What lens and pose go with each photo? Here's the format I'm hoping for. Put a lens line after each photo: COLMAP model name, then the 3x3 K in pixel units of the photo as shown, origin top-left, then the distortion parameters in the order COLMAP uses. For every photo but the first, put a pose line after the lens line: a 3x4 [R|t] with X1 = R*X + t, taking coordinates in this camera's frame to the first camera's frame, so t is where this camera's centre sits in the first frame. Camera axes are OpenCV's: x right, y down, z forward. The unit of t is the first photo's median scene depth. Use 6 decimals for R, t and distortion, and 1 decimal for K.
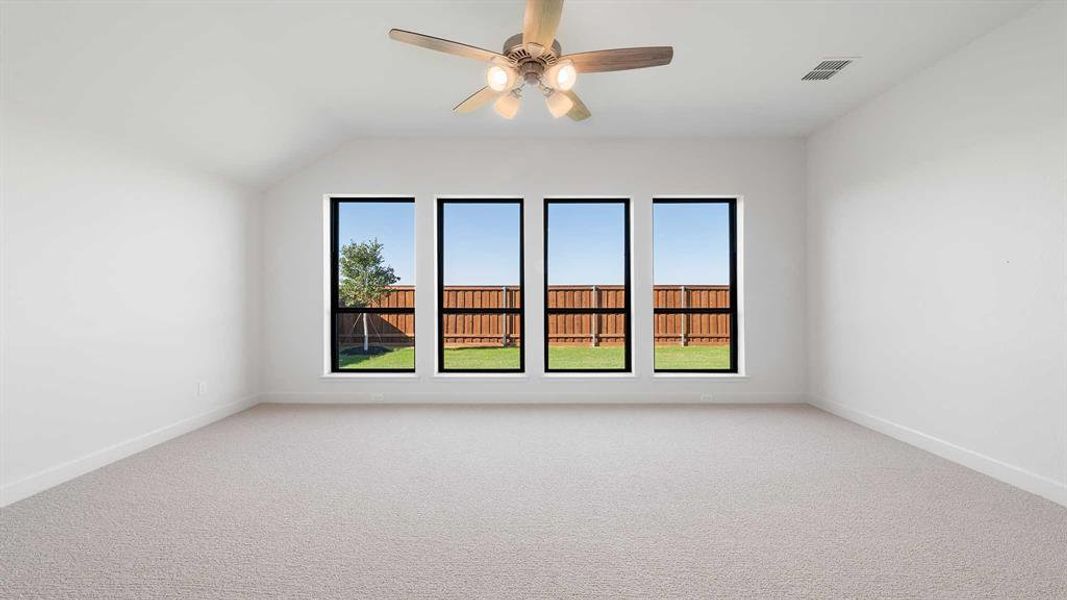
lens RADIAL K [[424.7, 0, 523.4], [0, 424.7, 282.4], [0, 0, 1]] dist [0.006901, -0.001321]
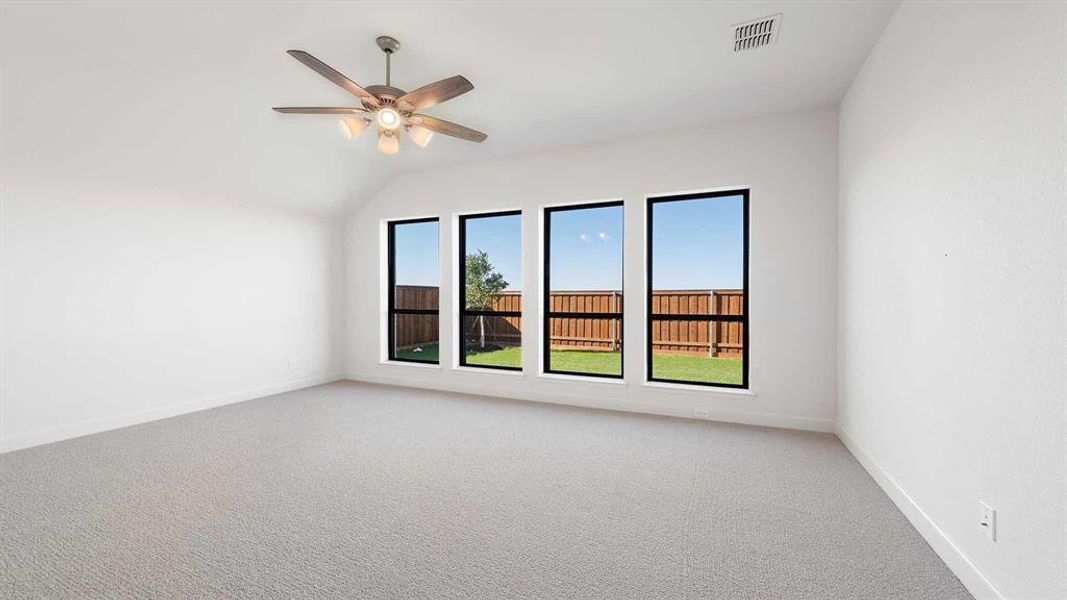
lens RADIAL K [[424.7, 0, 520.2], [0, 424.7, 302.8], [0, 0, 1]] dist [0.006901, -0.001321]
pose [[0.910875, 0.006556, -0.412631, 0.186550], [0.008553, 0.999359, 0.034758, -0.000060], [0.412594, -0.035189, 0.910235, 0.006263]]
